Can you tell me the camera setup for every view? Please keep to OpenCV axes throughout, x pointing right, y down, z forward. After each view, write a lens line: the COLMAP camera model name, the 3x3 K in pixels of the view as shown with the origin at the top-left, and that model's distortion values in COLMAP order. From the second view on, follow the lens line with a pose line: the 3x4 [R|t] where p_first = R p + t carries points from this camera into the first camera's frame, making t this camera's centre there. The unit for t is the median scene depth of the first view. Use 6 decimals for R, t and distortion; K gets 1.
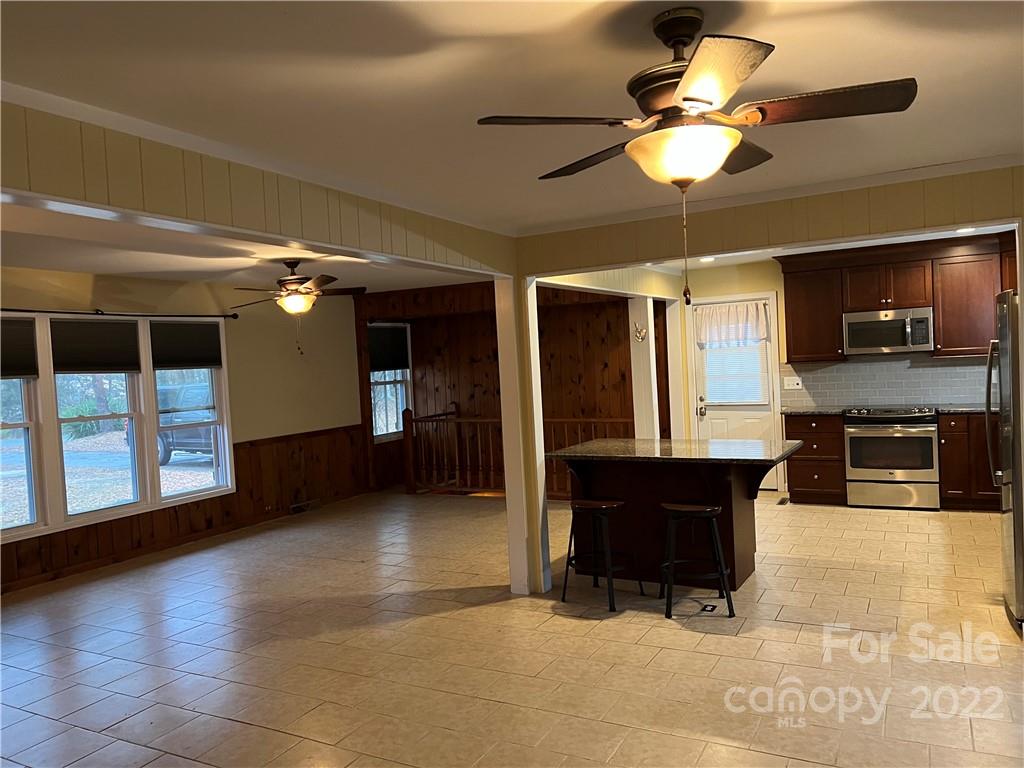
lens RADIAL K [[768.1, 0, 507.6], [0, 768.1, 381.7], [0, 0, 1]] dist [0.064012, -0.080168]
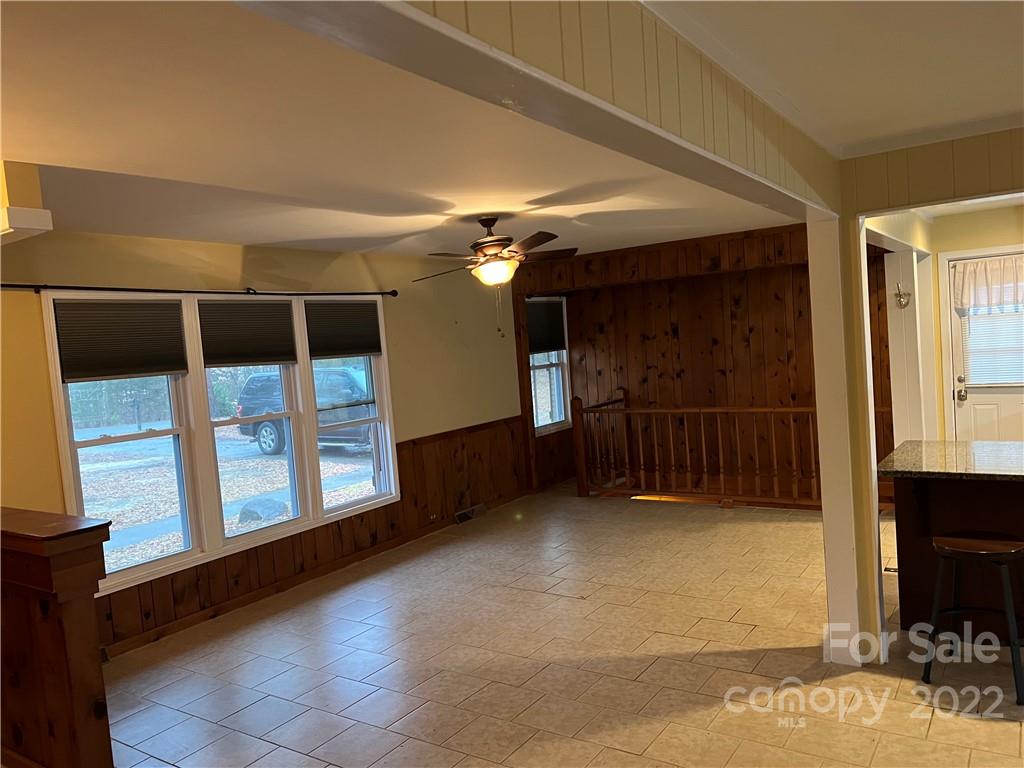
lens RADIAL K [[768.1, 0, 502.5], [0, 768.1, 384.9], [0, 0, 1]] dist [0.064012, -0.080168]
pose [[0.994378, -0.018559, -0.104248, -0.156085], [0.022146, 0.999198, 0.033363, -0.010621], [0.103545, -0.035484, 0.993992, 0.184062]]
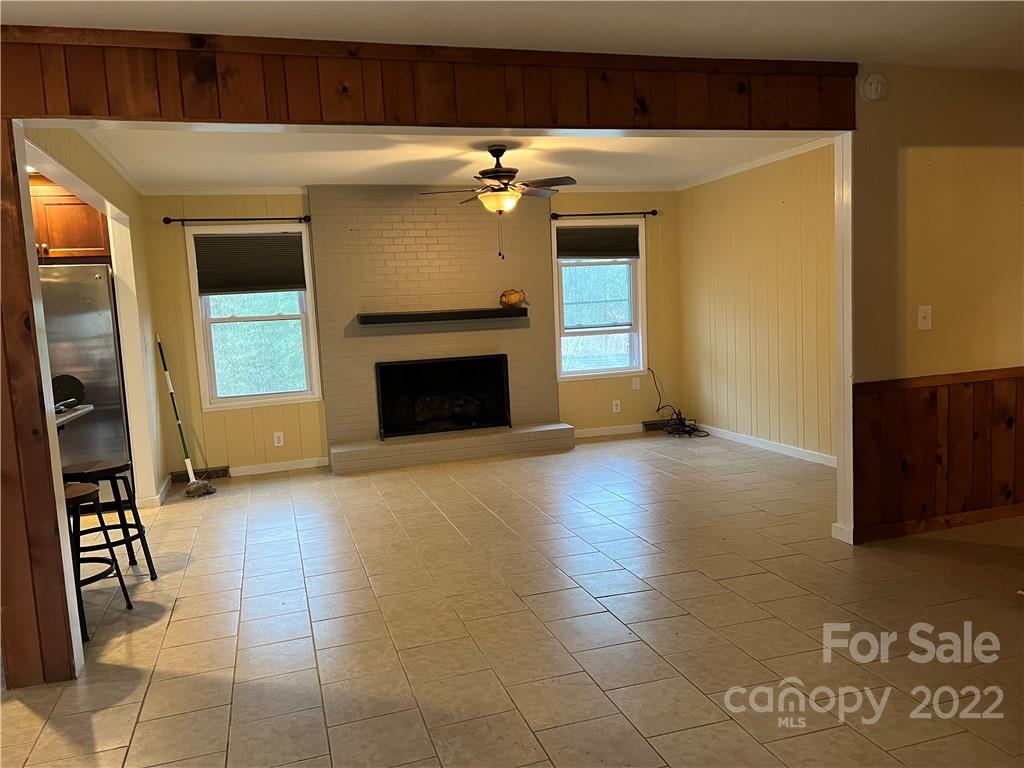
lens RADIAL K [[768.1, 0, 507.6], [0, 768.1, 377.1], [0, 0, 1]] dist [0.064012, -0.080168]
pose [[-0.716356, 0.023606, 0.697336, -0.451324], [0.104043, 0.991868, 0.073304, 0.029742], [-0.689935, 0.125064, -0.712986, 0.828729]]
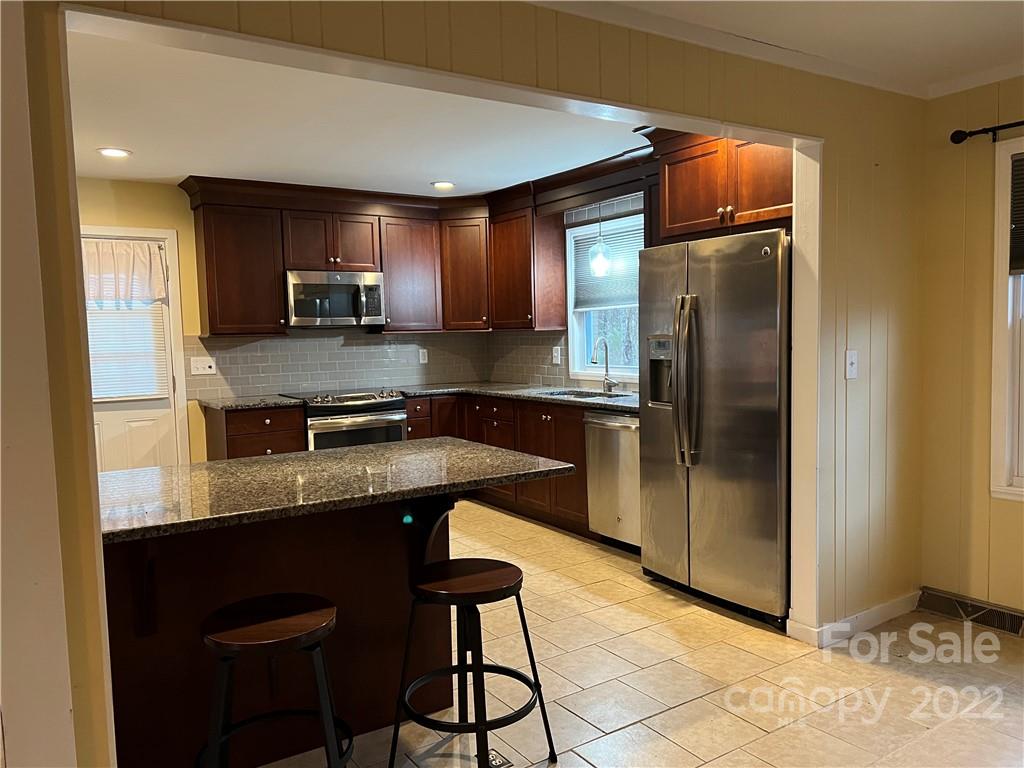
lens RADIAL K [[768.1, 0, 504.0], [0, 768.1, 387.5], [0, 0, 1]] dist [0.064012, -0.080168]
pose [[0.479341, -0.025656, 0.877254, -0.126790], [0.022971, 0.999597, 0.016682, 0.017534], [-0.877328, 0.012155, 0.479737, 0.470605]]
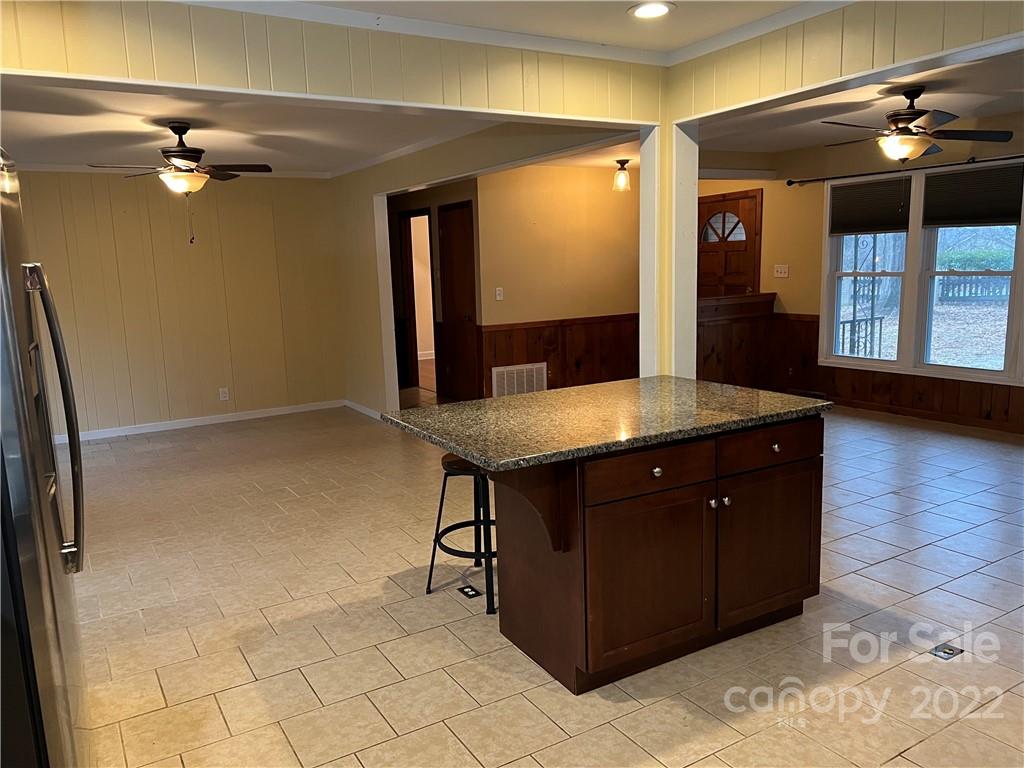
lens RADIAL K [[768.1, 0, 508.5], [0, 768.1, 379.4], [0, 0, 1]] dist [0.064012, -0.080168]
pose [[-0.503517, 0.200902, -0.840303, 0.536875], [0.035721, 0.976599, 0.212083, -0.046072], [0.863246, 0.076771, -0.498911, 0.894560]]
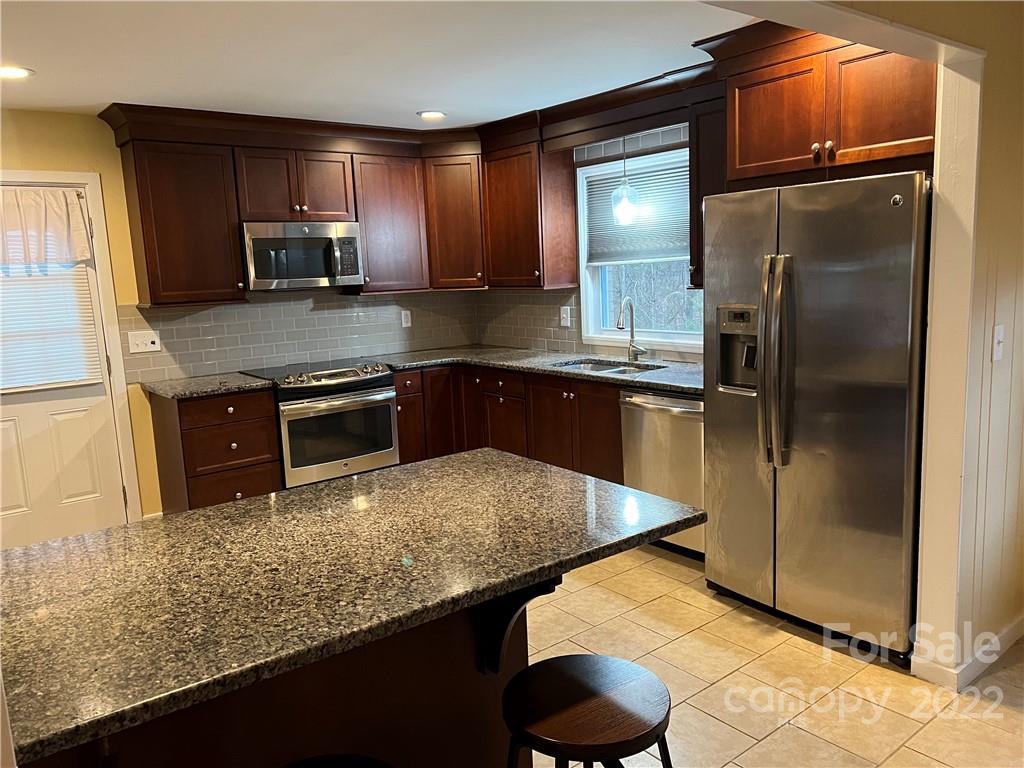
lens RADIAL K [[768.1, 0, 517.2], [0, 768.1, 383.1], [0, 0, 1]] dist [0.064012, -0.080168]
pose [[0.398287, -0.105272, 0.911200, -0.052103], [0.045835, 0.994435, 0.094854, -0.010320], [-0.916115, 0.003985, 0.400896, 0.570913]]
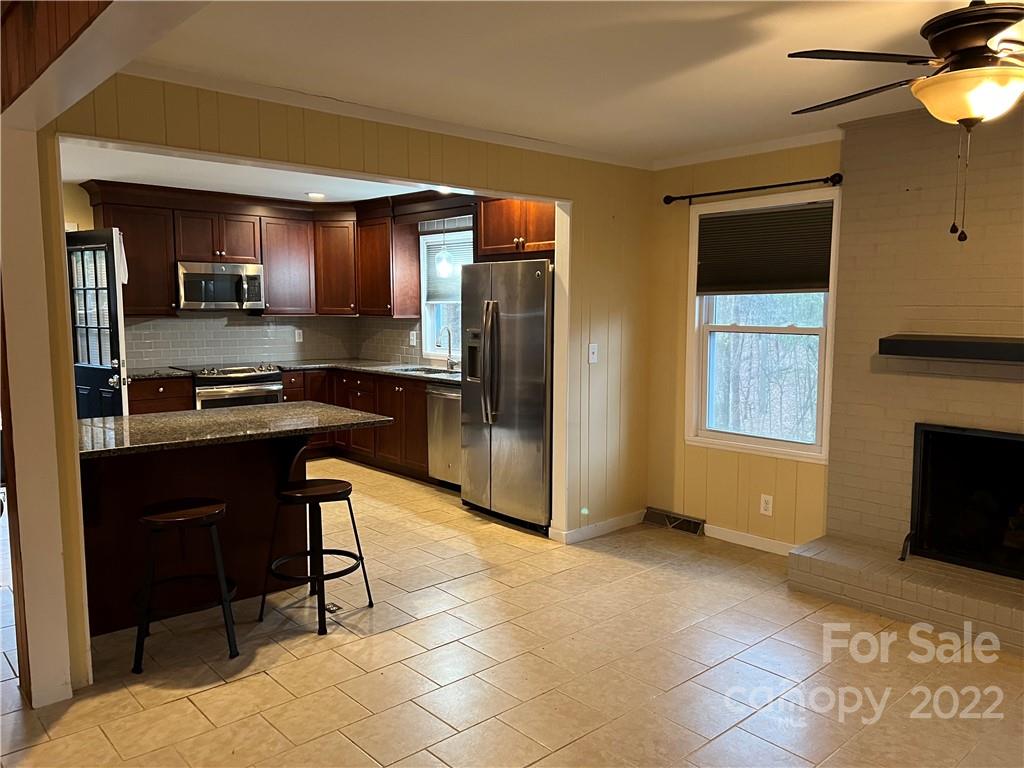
lens RADIAL K [[768.1, 0, 518.5], [0, 768.1, 383.8], [0, 0, 1]] dist [0.064012, -0.080168]
pose [[0.335338, -0.043985, 0.941071, -0.278498], [0.003510, 0.998961, 0.045440, 0.012088], [-0.942091, -0.011934, 0.335144, 0.346833]]
